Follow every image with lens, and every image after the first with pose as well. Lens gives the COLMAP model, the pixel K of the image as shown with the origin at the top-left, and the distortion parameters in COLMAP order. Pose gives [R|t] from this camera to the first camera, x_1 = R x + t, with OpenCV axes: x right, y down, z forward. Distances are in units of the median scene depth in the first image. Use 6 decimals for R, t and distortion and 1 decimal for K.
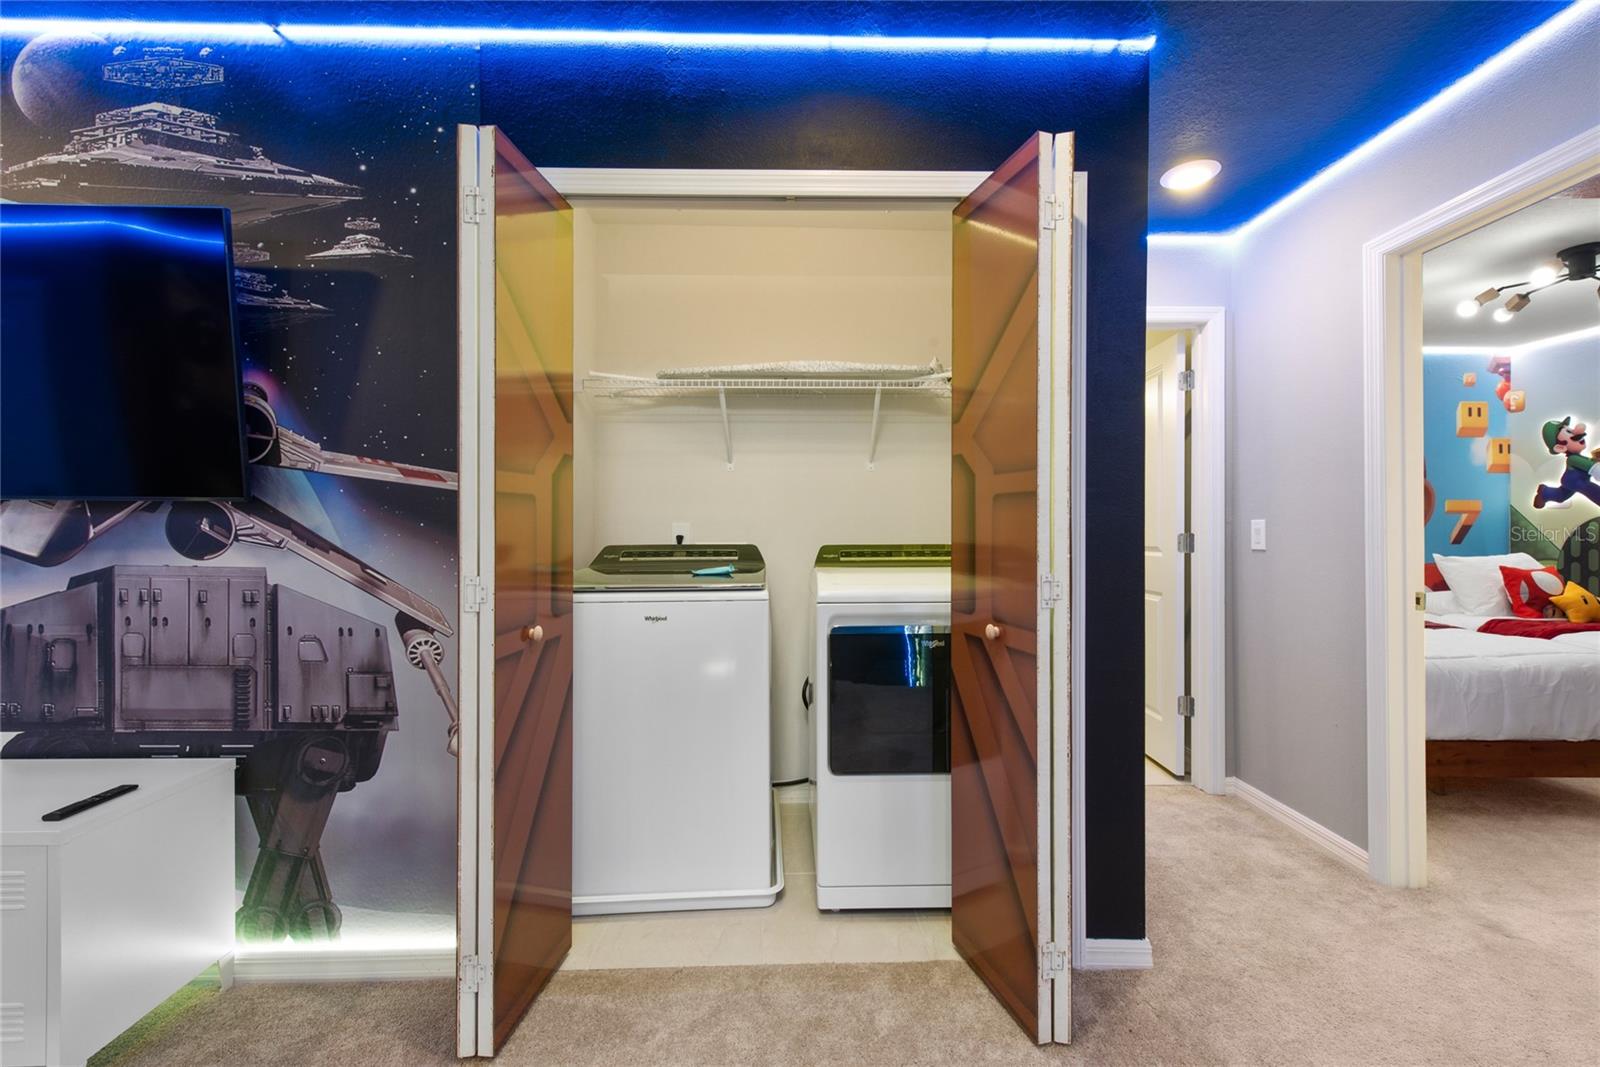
lens RADIAL K [[655.0, 0, 796.7], [0, 655.0, 530.5], [0, 0, 1]] dist [-0.001283, -0.000115]
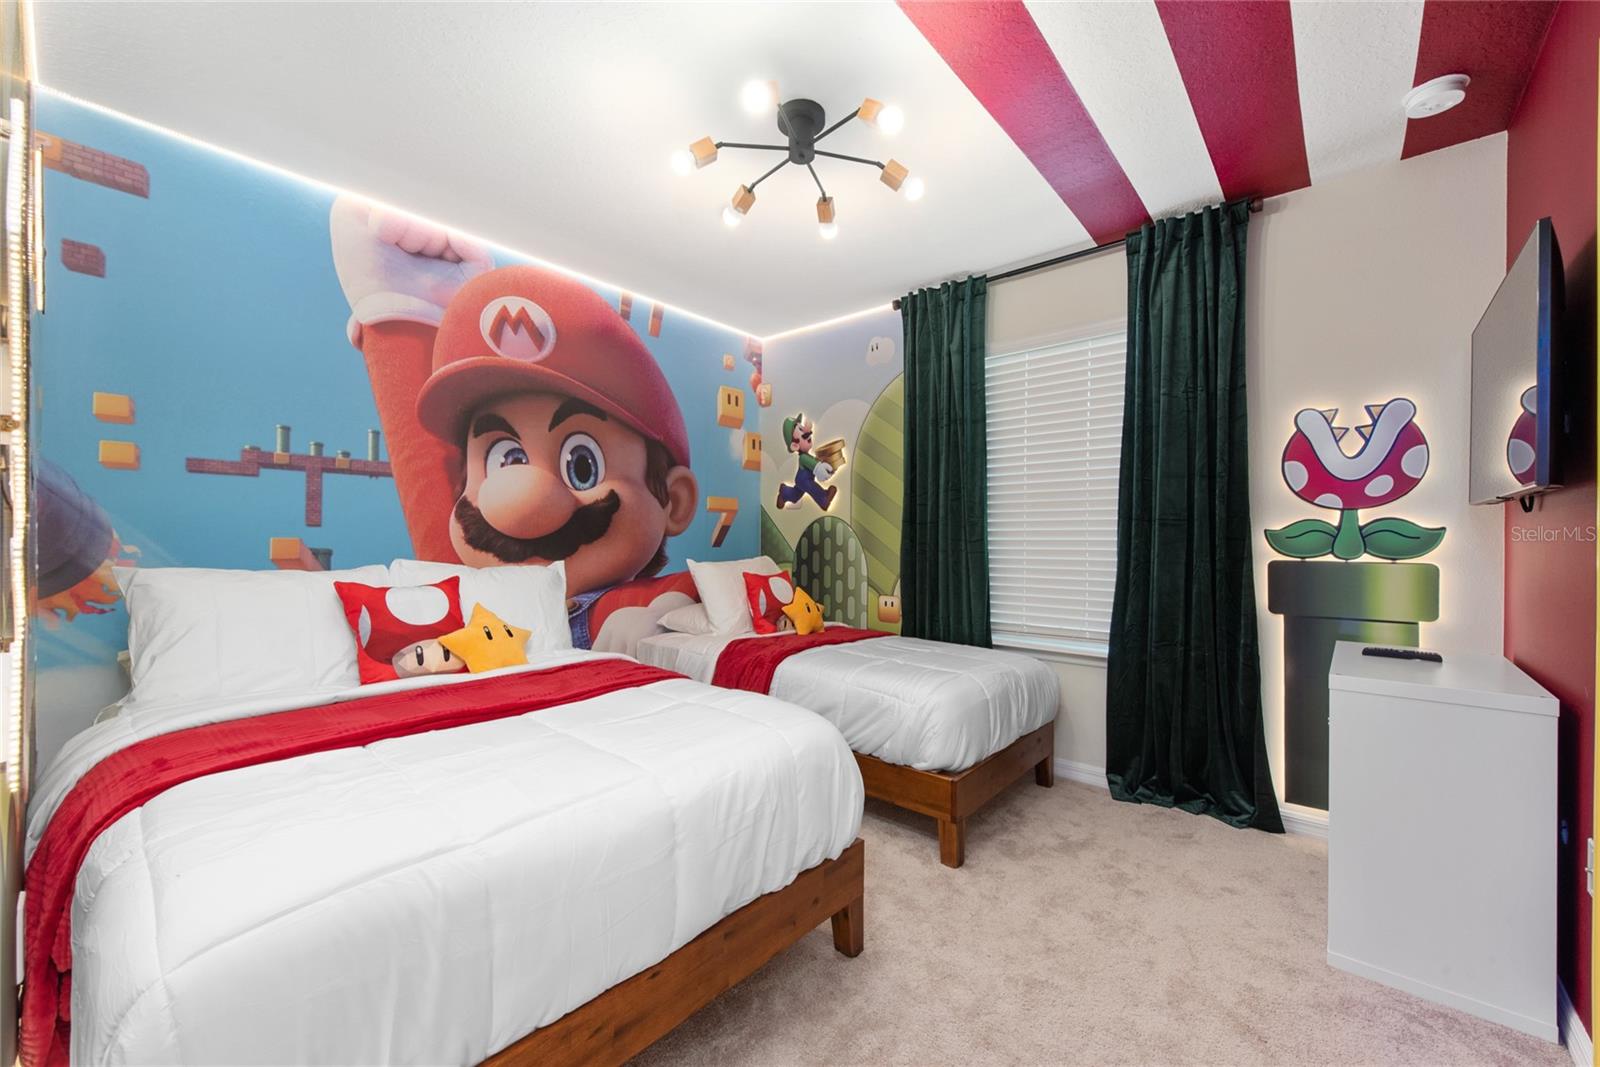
lens RADIAL K [[630.6, 0, 797.6], [0, 630.6, 540.3], [0, 0, 1]] dist [0.000673, 0.000019]
pose [[0.664572, 0.002311, 0.747221, 0.484877], [-0.006242, 0.999977, 0.002458, 0.009771], [-0.747199, -0.006298, 0.664571, 0.385275]]
